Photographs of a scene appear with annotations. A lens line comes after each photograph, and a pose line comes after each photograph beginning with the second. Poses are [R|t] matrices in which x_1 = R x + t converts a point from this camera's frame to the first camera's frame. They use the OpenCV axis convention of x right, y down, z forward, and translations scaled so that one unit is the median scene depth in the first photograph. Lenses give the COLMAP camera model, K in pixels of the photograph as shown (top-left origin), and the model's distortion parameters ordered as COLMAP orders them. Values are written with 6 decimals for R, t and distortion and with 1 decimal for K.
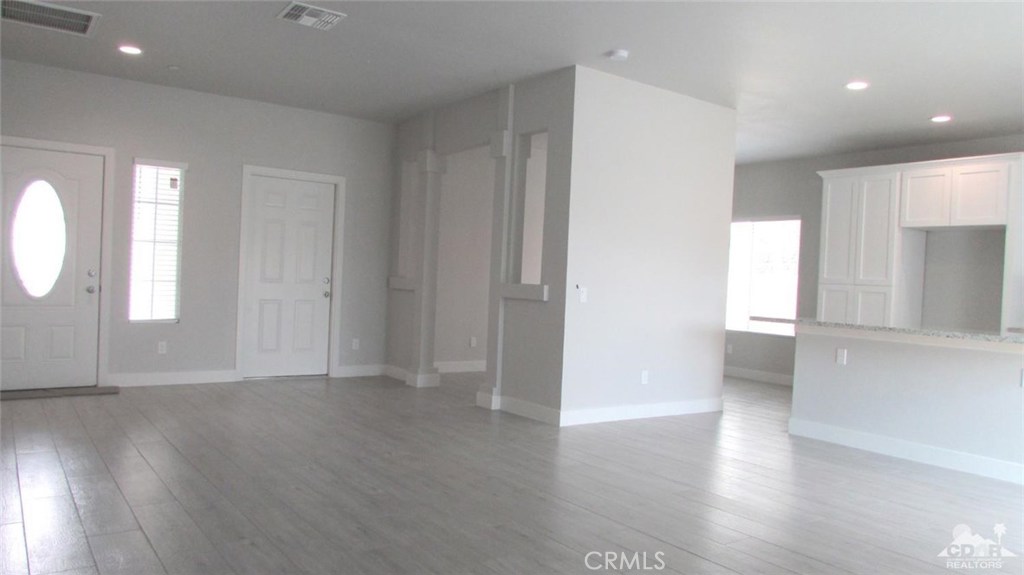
lens RADIAL K [[740.9, 0, 519.0], [0, 740.9, 288.4], [0, 0, 1]] dist [-0.017117, 0.000051]
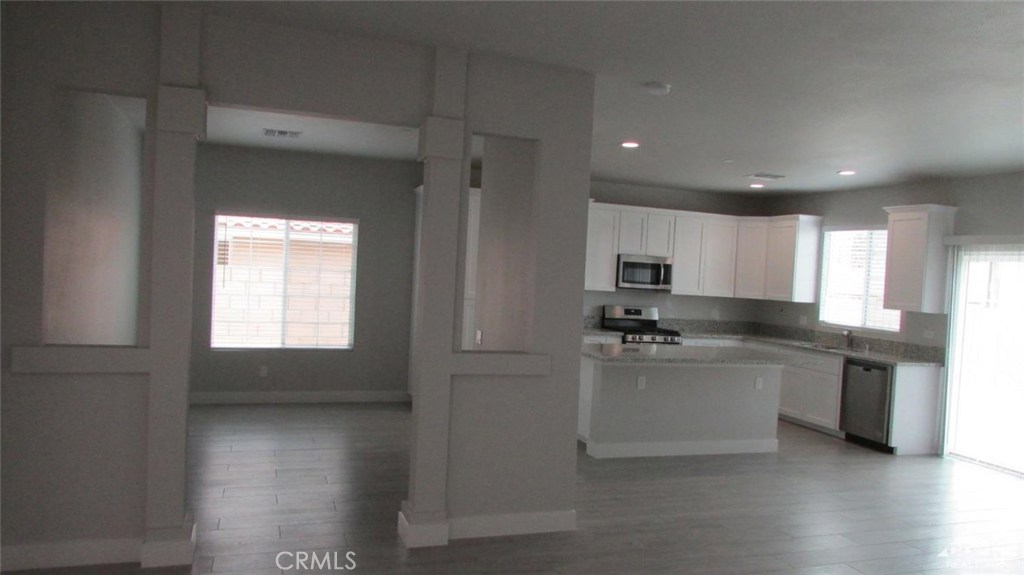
lens RADIAL K [[737.2, 0, 518.9], [0, 737.2, 286.5], [0, 0, 1]] dist [-0.012948, 0.003797]
pose [[0.297774, -0.056191, 0.952981, -0.624943], [-0.027178, 0.997363, 0.067300, -0.113982], [-0.954249, -0.045940, 0.295462, 0.717223]]
